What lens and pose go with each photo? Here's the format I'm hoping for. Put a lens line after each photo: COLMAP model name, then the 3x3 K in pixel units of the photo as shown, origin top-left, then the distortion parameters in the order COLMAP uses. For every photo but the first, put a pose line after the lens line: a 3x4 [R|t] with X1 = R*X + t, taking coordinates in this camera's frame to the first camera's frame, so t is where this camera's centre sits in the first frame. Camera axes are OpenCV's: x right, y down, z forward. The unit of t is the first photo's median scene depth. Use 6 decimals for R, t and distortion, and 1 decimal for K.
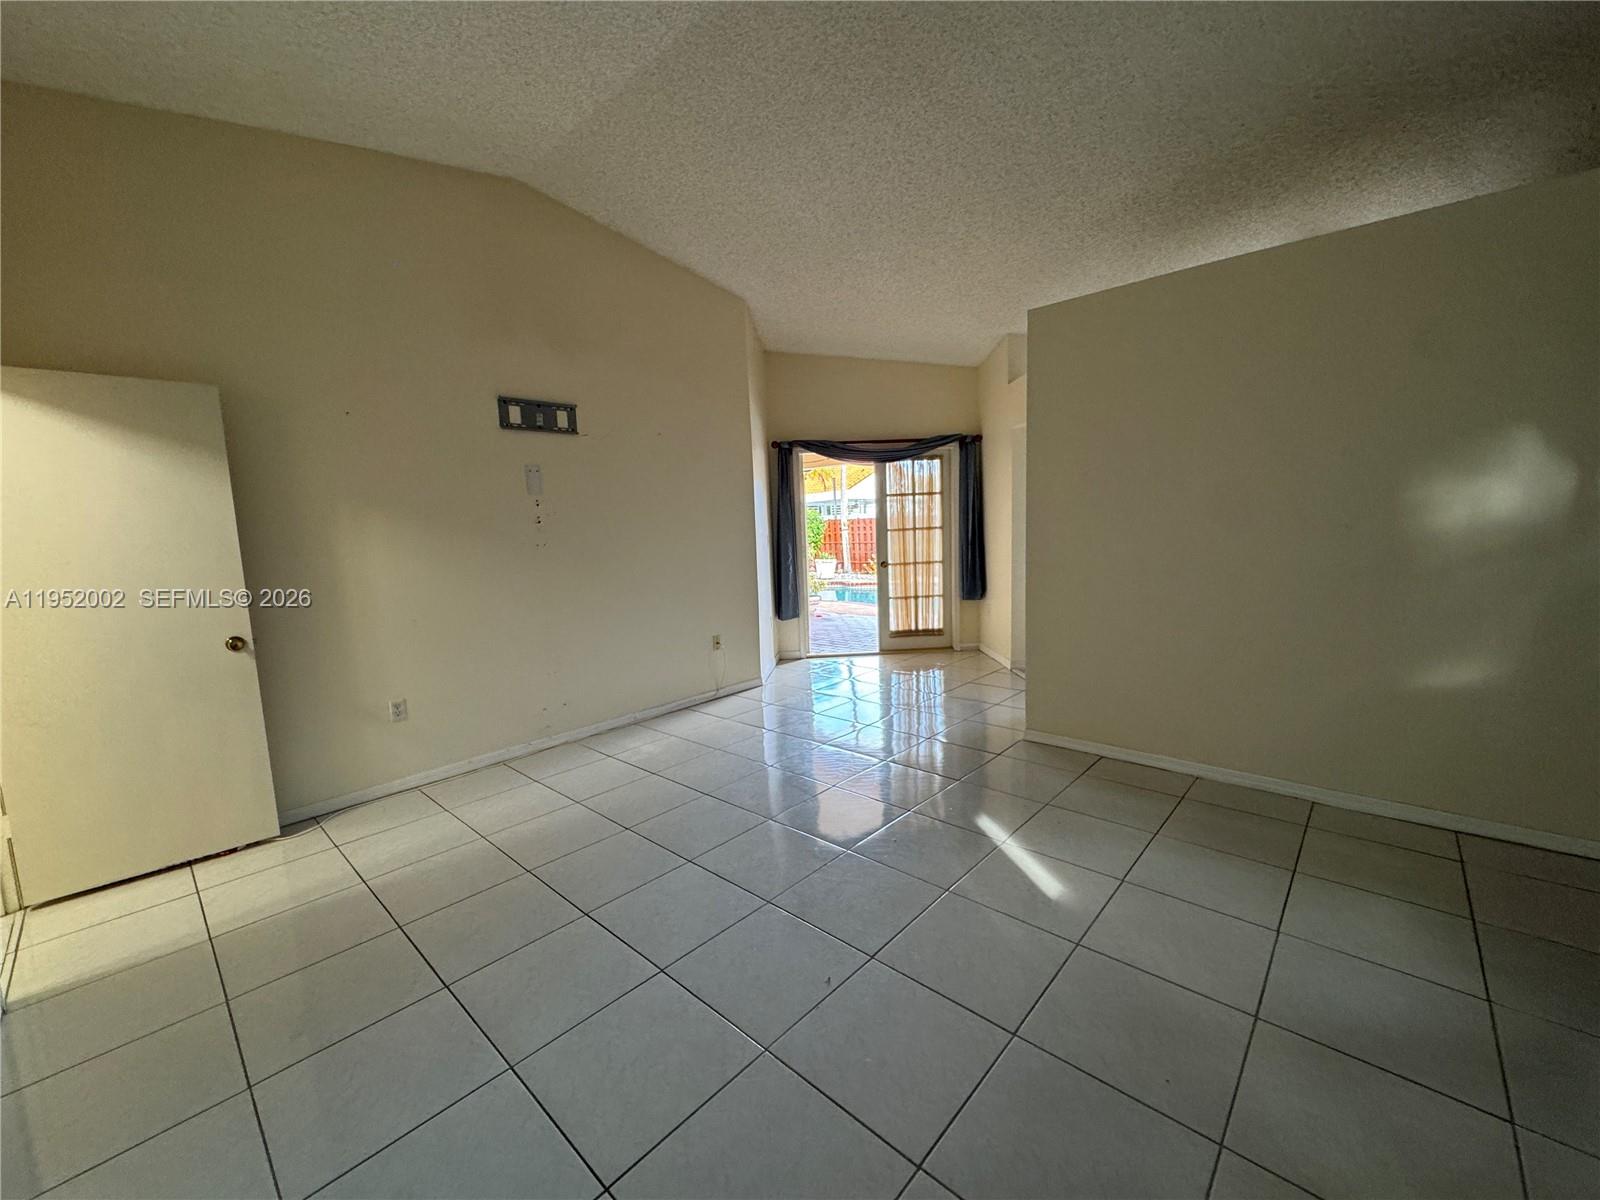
lens RADIAL K [[638.0, 0, 794.6], [0, 638.0, 596.3], [0, 0, 1]] dist [0.001784, 0.000027]
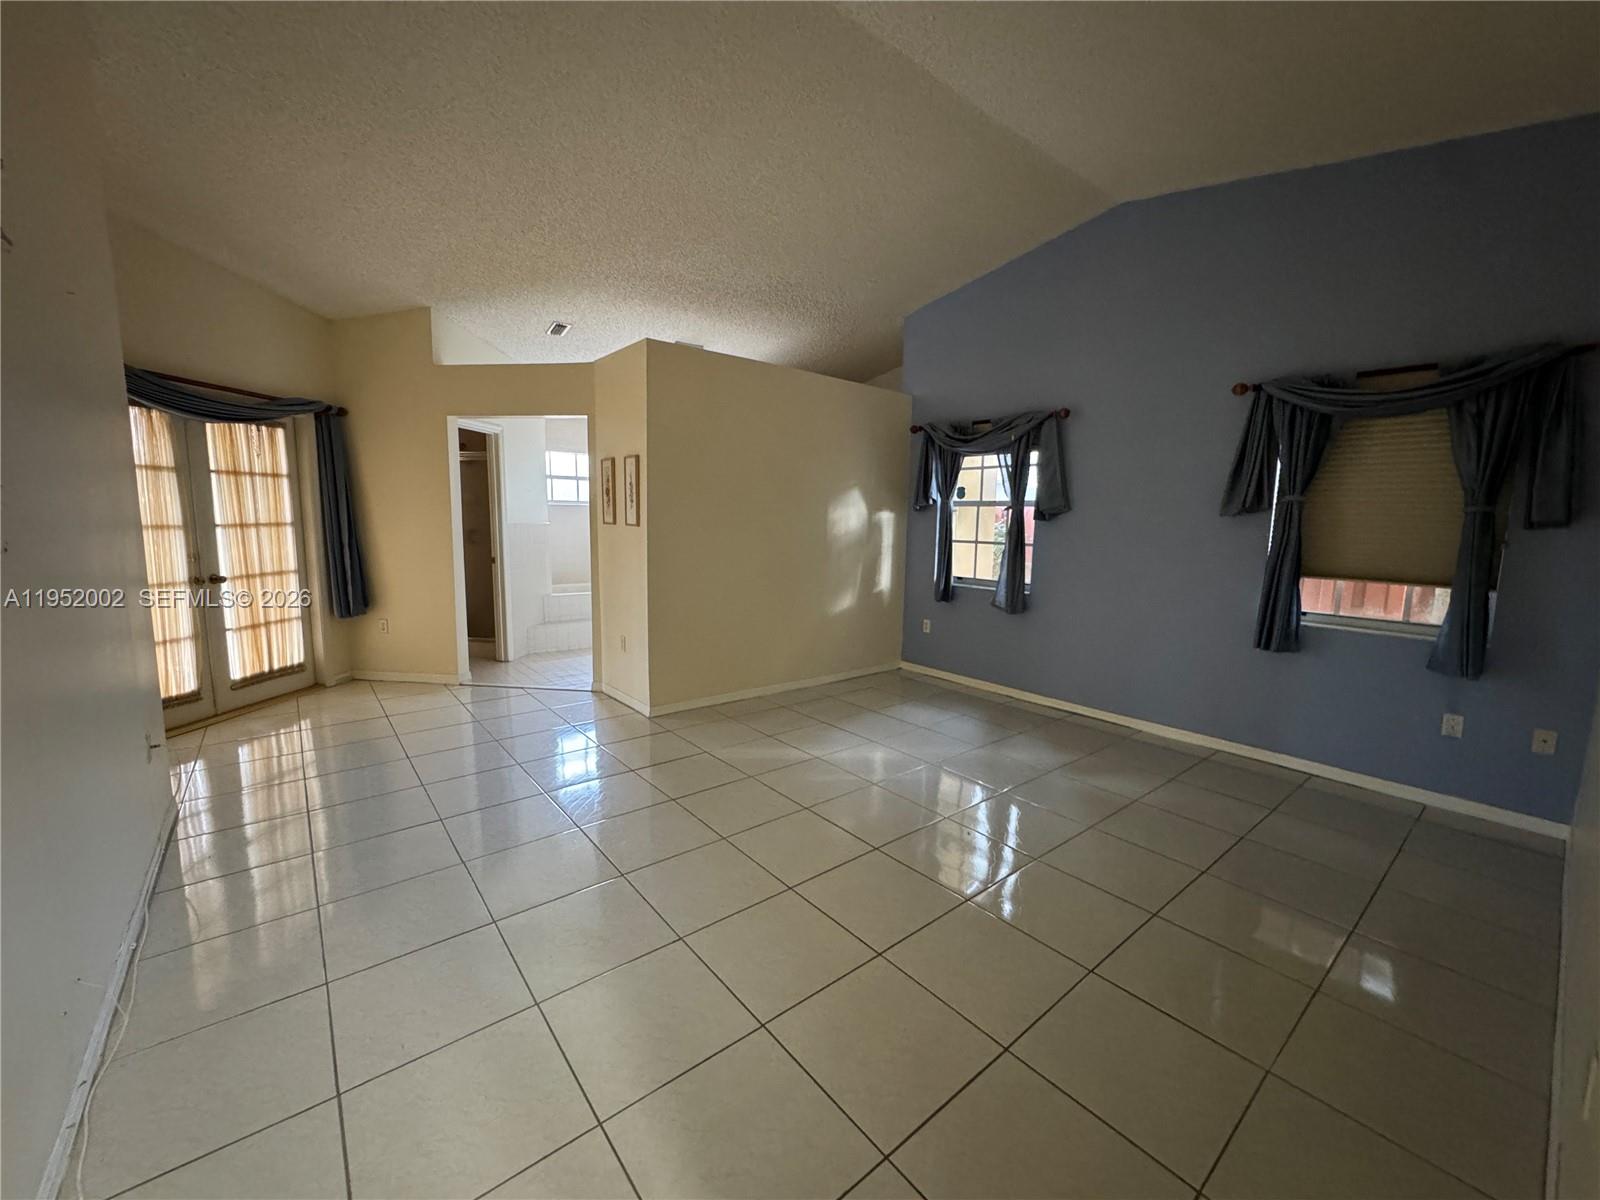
lens RADIAL K [[638.0, 0, 794.6], [0, 638.0, 596.3], [0, 0, 1]] dist [0.001784, 0.000027]
pose [[0.129859, -0.083708, 0.987993, -0.416639], [0.091695, 0.993174, 0.072095, -0.025858], [-0.987284, 0.081232, 0.136648, 0.339585]]
